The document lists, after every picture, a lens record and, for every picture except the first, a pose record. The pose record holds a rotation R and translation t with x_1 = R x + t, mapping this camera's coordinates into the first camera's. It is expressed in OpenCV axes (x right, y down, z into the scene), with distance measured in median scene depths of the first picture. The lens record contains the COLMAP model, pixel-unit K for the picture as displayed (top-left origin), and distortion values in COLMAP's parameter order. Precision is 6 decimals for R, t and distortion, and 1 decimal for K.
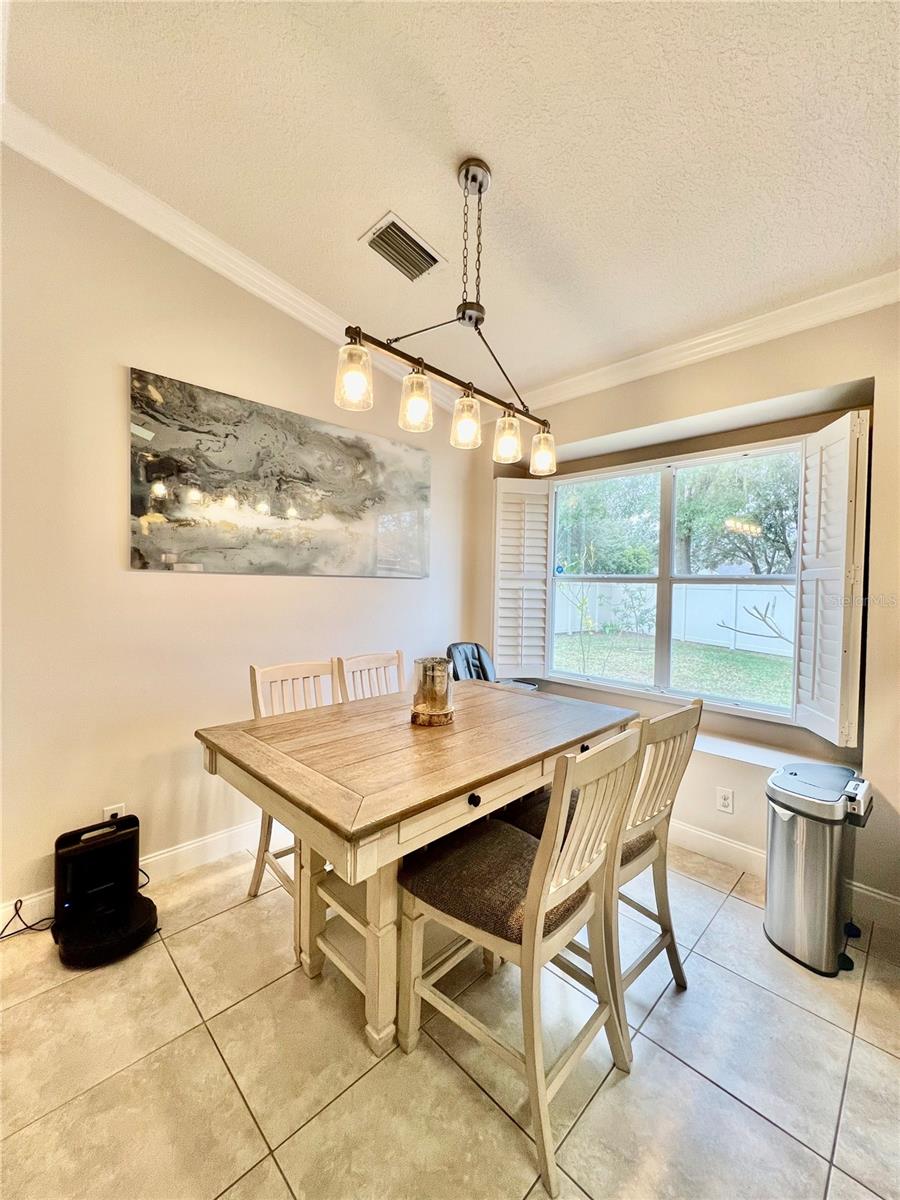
lens RADIAL K [[477.6, 0, 448.8], [0, 477.6, 599.1], [0, 0, 1]] dist [-0.000362, 0.000164]
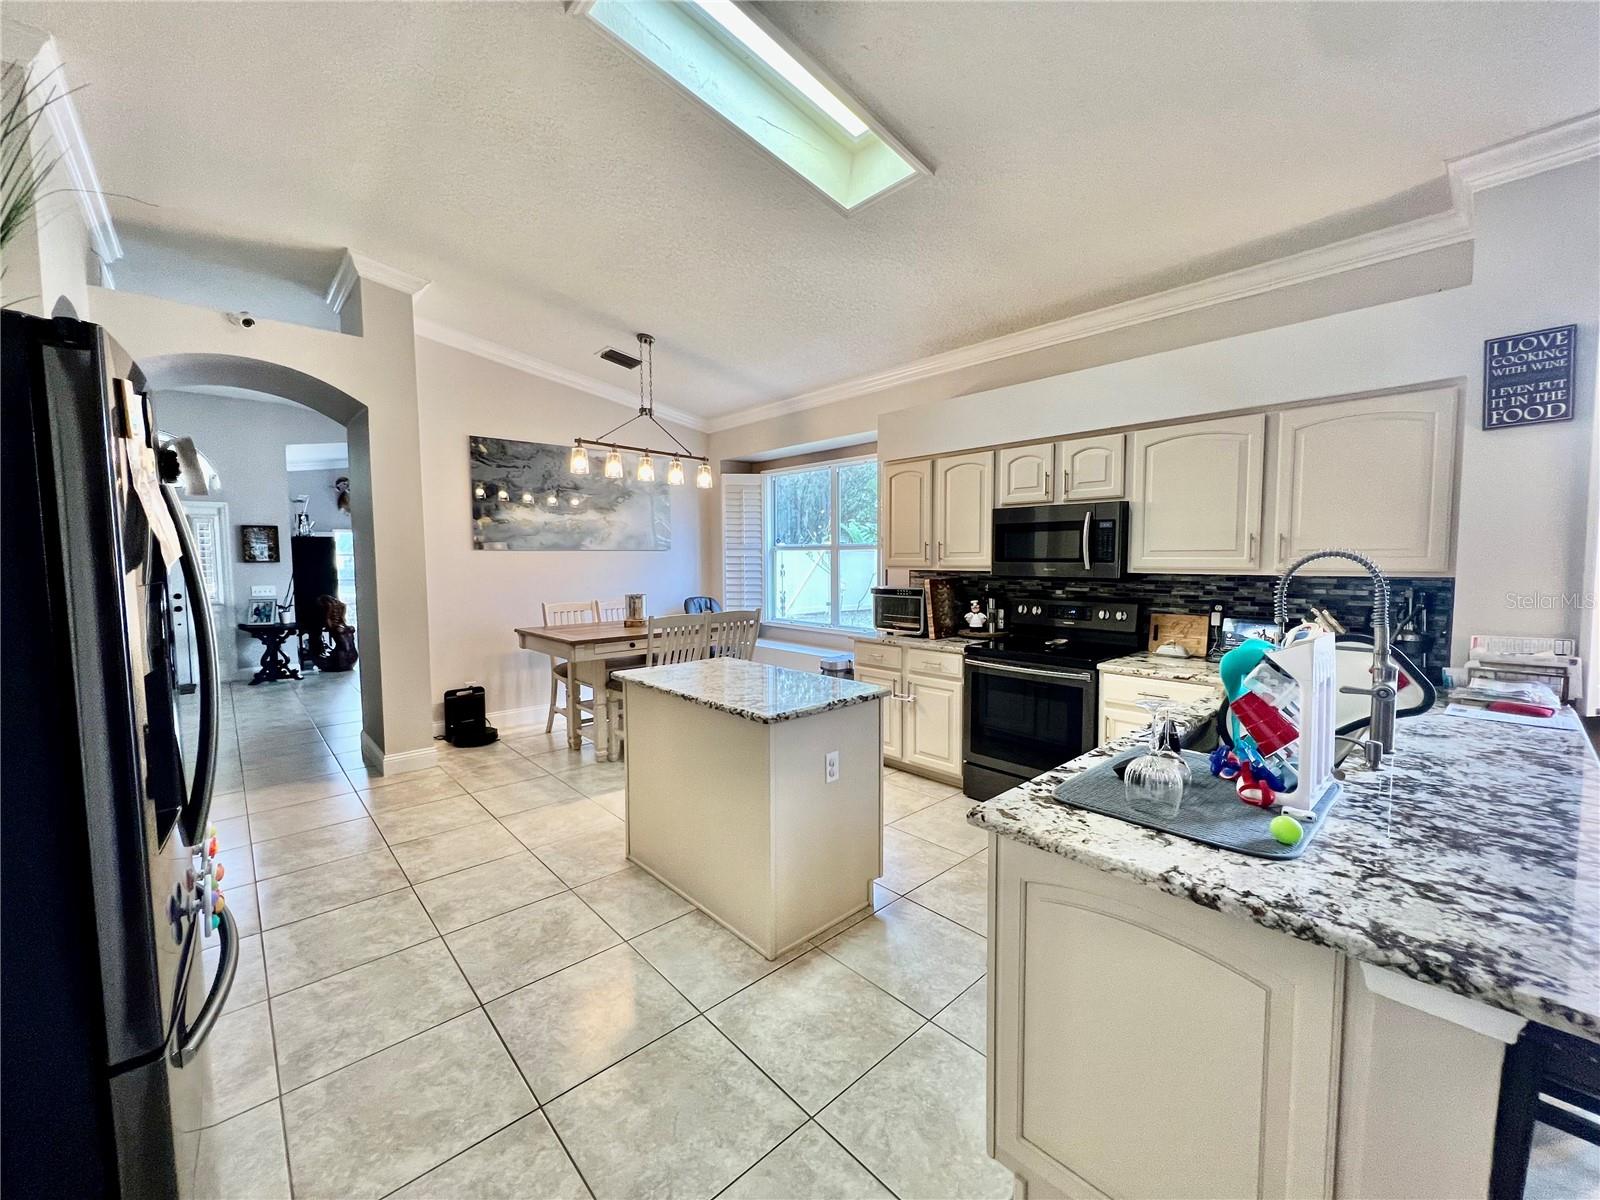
lens RADIAL K [[636.8, 0, 791.8], [0, 636.8, 597.8], [0, 0, 1]] dist [-0.000362, 0.000164]
pose [[0.998870, -0.020149, -0.043050, 0.564477], [0.021710, 0.999112, 0.036107, 0.052110], [0.042284, -0.037001, 0.998420, -1.216535]]
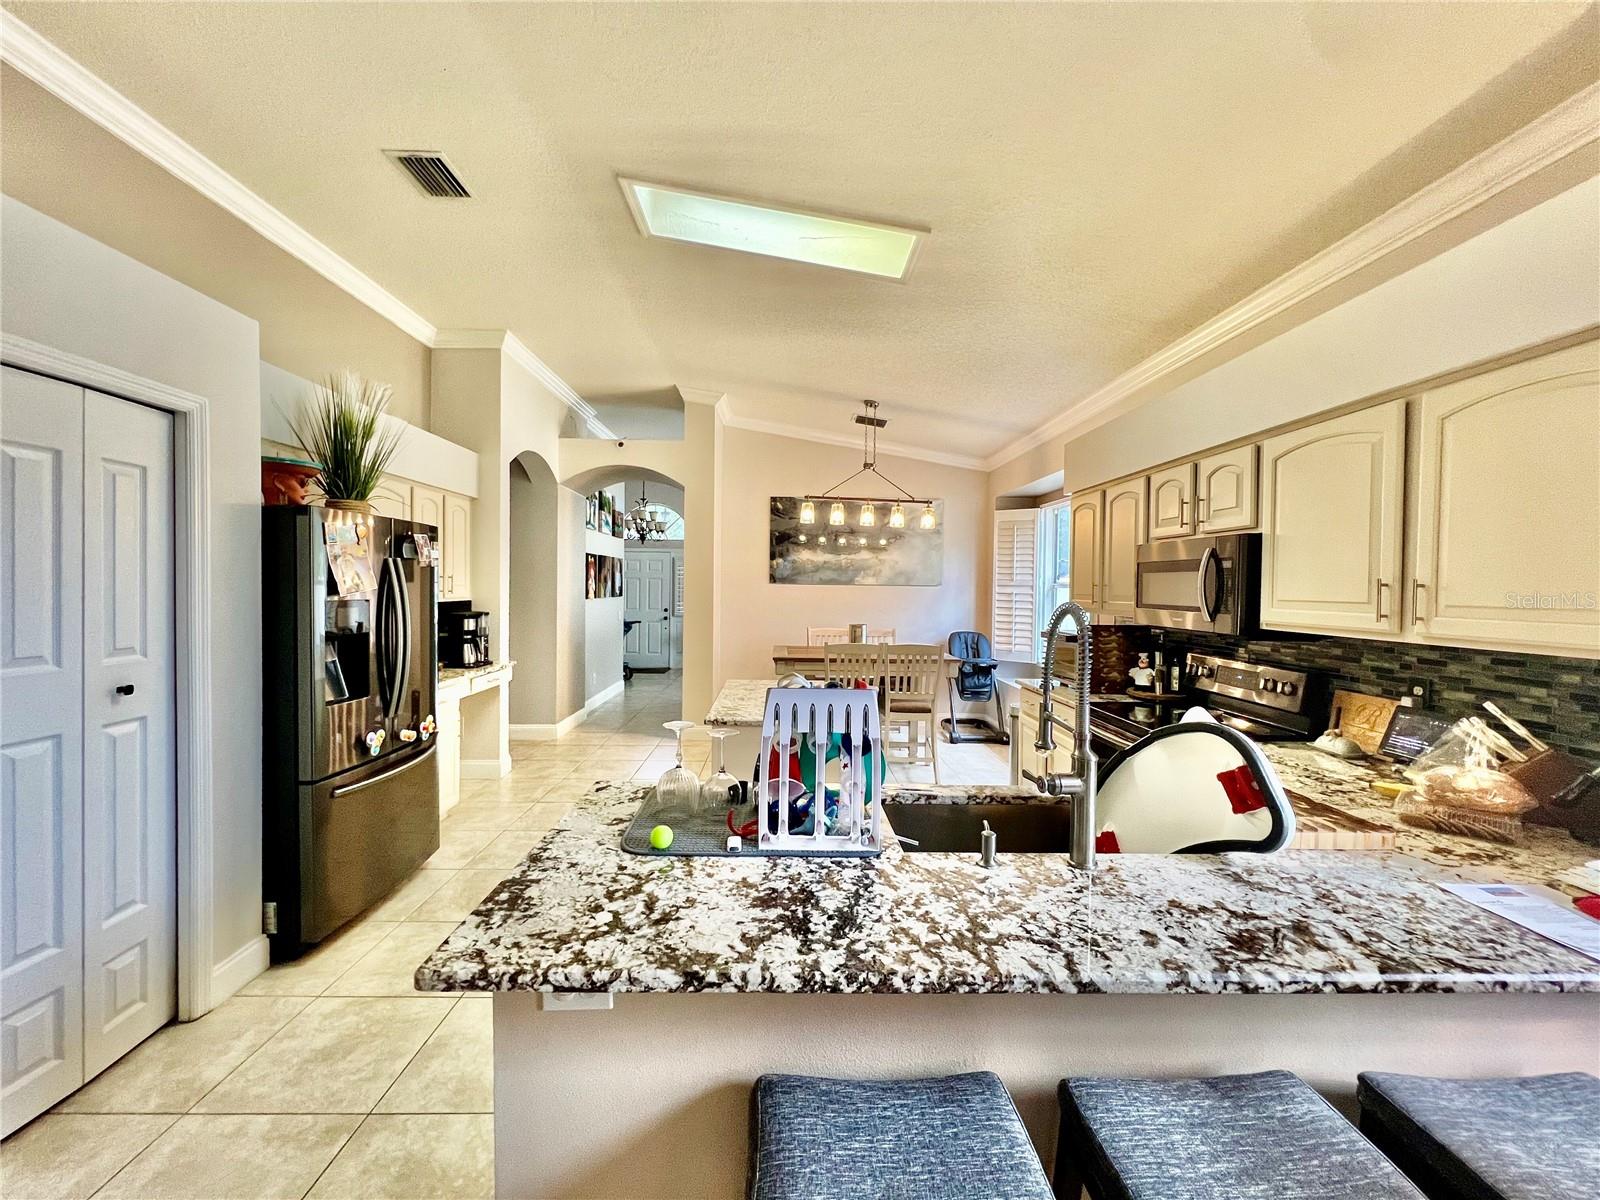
lens RADIAL K [[636.8, 0, 797.6], [0, 636.8, 595.9], [0, 0, 1]] dist [-0.000362, 0.000164]
pose [[0.725936, 0.004242, -0.687750, 1.433036], [-0.021403, 0.999636, -0.016426, 0.043343], [0.687430, 0.026644, 0.725762, -1.055358]]
